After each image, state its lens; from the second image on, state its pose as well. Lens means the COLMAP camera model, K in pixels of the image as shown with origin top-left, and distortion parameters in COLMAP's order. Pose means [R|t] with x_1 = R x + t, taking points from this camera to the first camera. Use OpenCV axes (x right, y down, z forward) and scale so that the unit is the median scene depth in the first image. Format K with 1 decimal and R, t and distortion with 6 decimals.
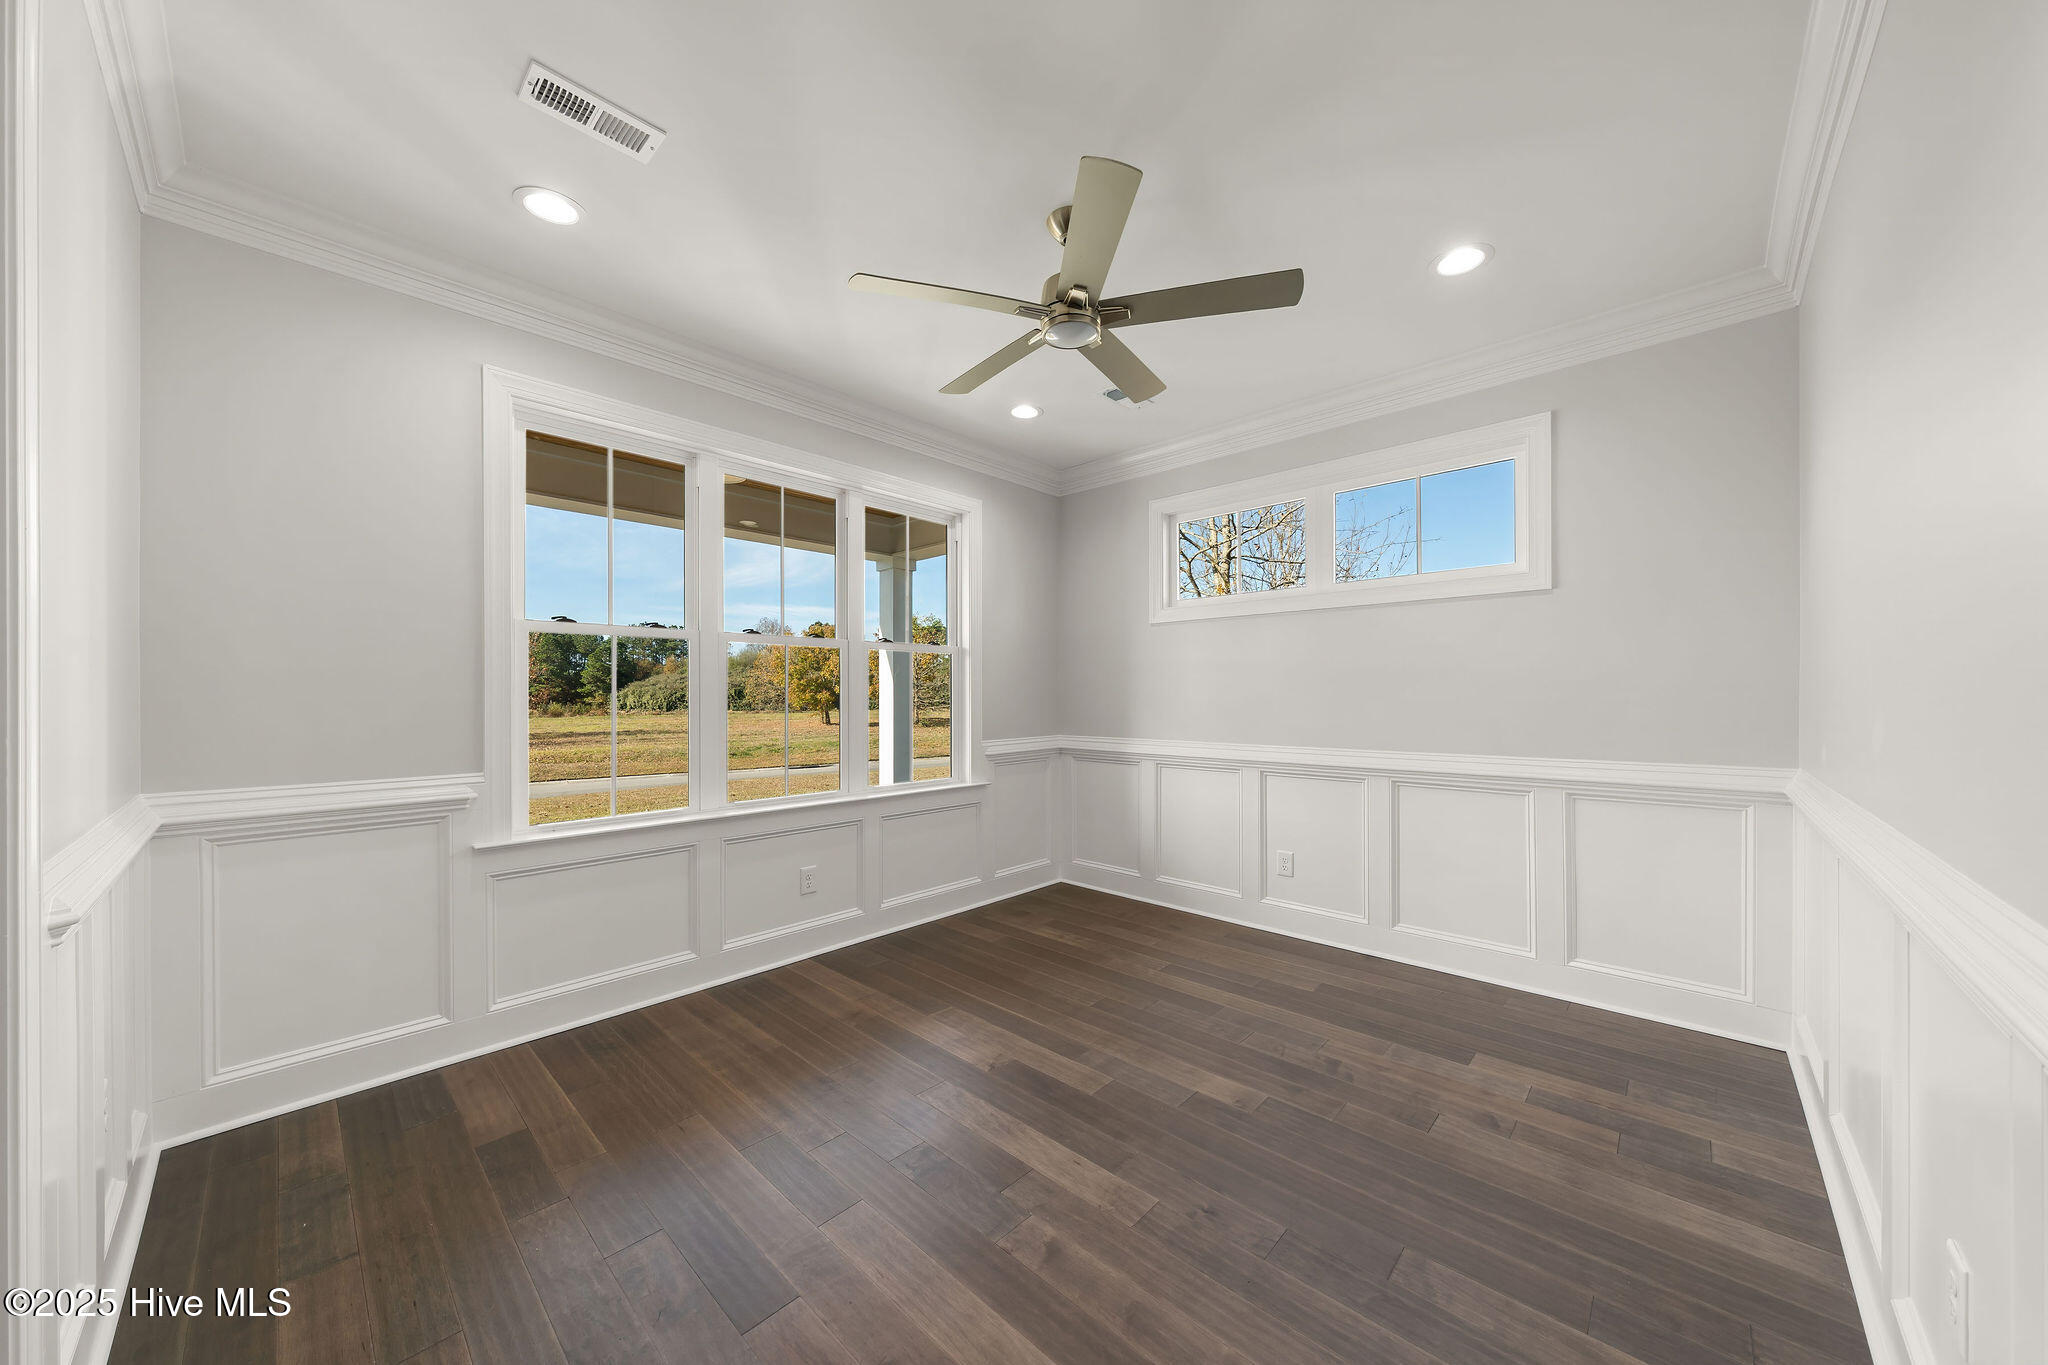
lens RADIAL K [[701.6, 0, 1022.8], [0, 701.6, 692.9], [0, 0, 1]] dist [-0.000494, 0.000099]
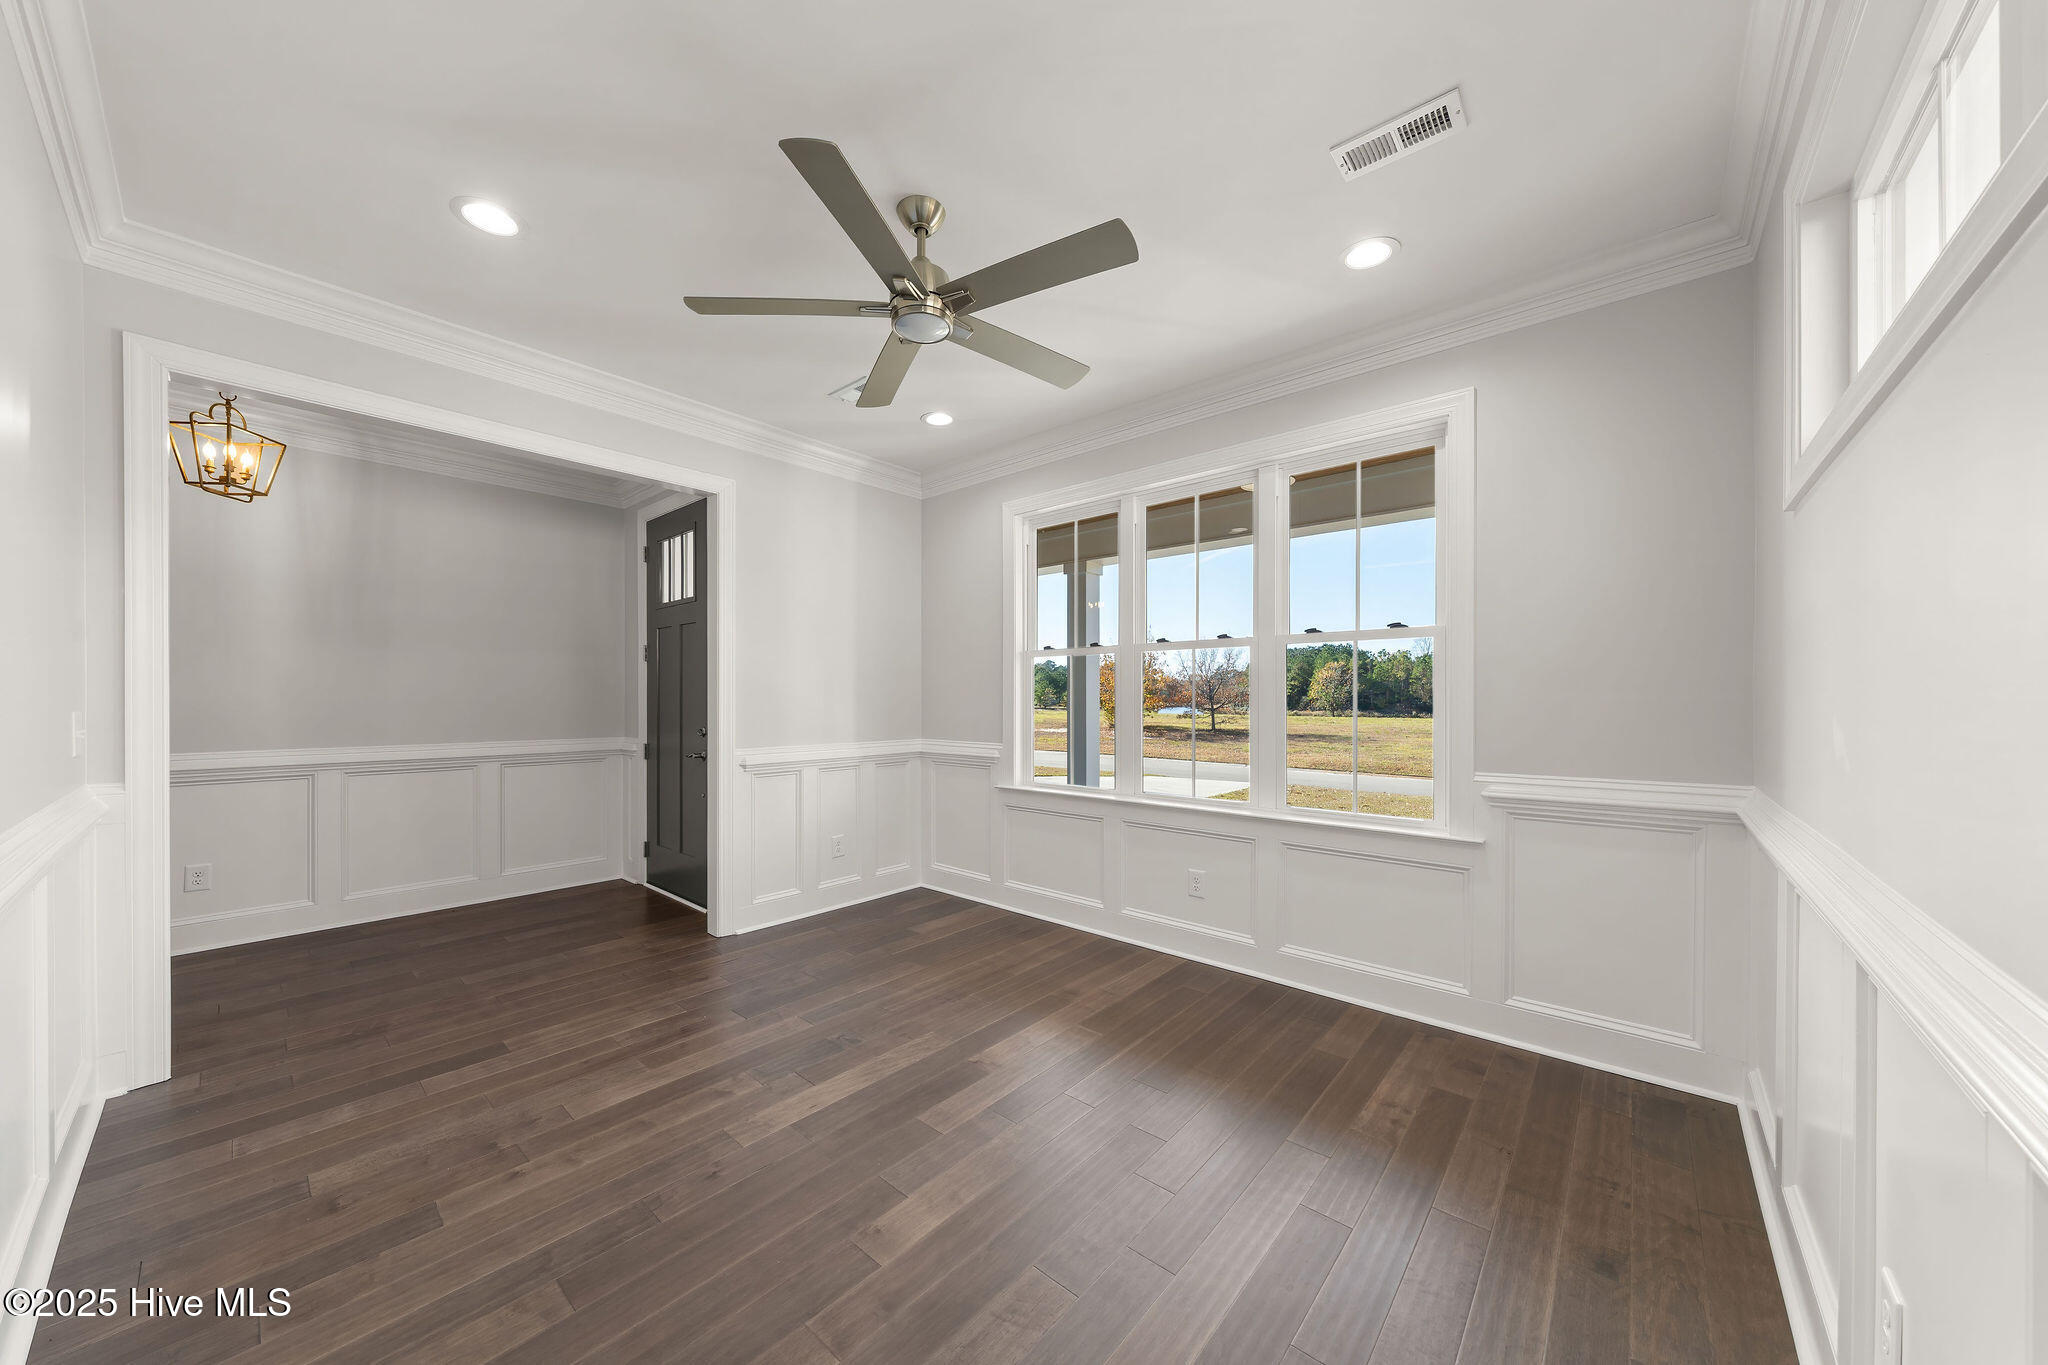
lens RADIAL K [[701.6, 0, 1022.4], [0, 701.6, 695.7], [0, 0, 1]] dist [-0.000494, 0.000099]
pose [[0.039783, -0.002348, -0.999206, 0.776301], [0.004196, 0.999989, -0.002183, 0.001299], [0.999200, -0.004106, 0.039792, 0.813985]]
